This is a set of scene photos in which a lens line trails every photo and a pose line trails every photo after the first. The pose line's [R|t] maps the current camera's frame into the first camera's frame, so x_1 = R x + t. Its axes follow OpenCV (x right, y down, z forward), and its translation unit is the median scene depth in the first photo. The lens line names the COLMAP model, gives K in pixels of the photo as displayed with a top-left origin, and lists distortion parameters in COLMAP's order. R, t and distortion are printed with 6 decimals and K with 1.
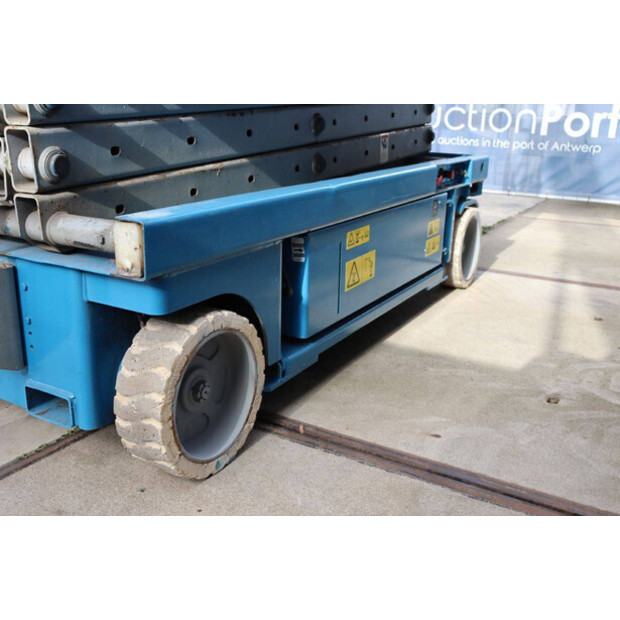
lens RADIAL K [[633.4, 0, 310.0], [0, 633.4, 310.0], [0, 0, 1]] dist [-0.023436, 0.018266]
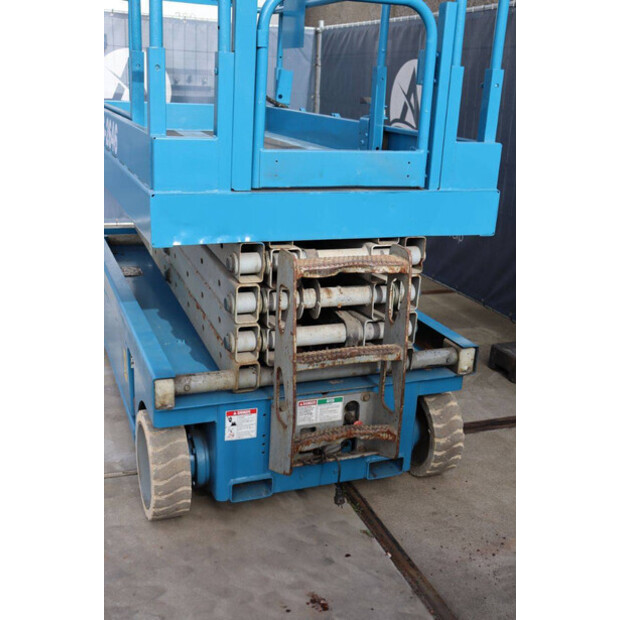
lens RADIAL K [[708.4, 0, 310.0], [0, 708.4, 310.0], [0, 0, 1]] dist [0.010947, 0.016795]
pose [[0.613414, -0.225212, 0.756970, -1.682884], [0.192075, 0.972242, 0.133610, -0.483409], [-0.766048, 0.063437, 0.639645, -0.043996]]
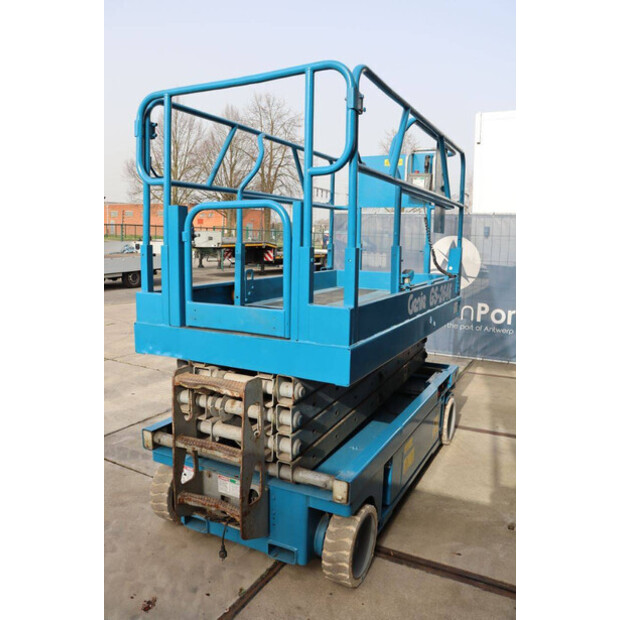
lens RADIAL K [[507.0, 0, 310.0], [0, 507.0, 310.0], [0, 0, 1]] dist [-0.165968, 0.146046]
pose [[0.998378, -0.008234, 0.056327, -0.371070], [0.017055, 0.987295, -0.157979, -0.346973], [-0.054311, 0.158683, 0.985835, -0.655147]]
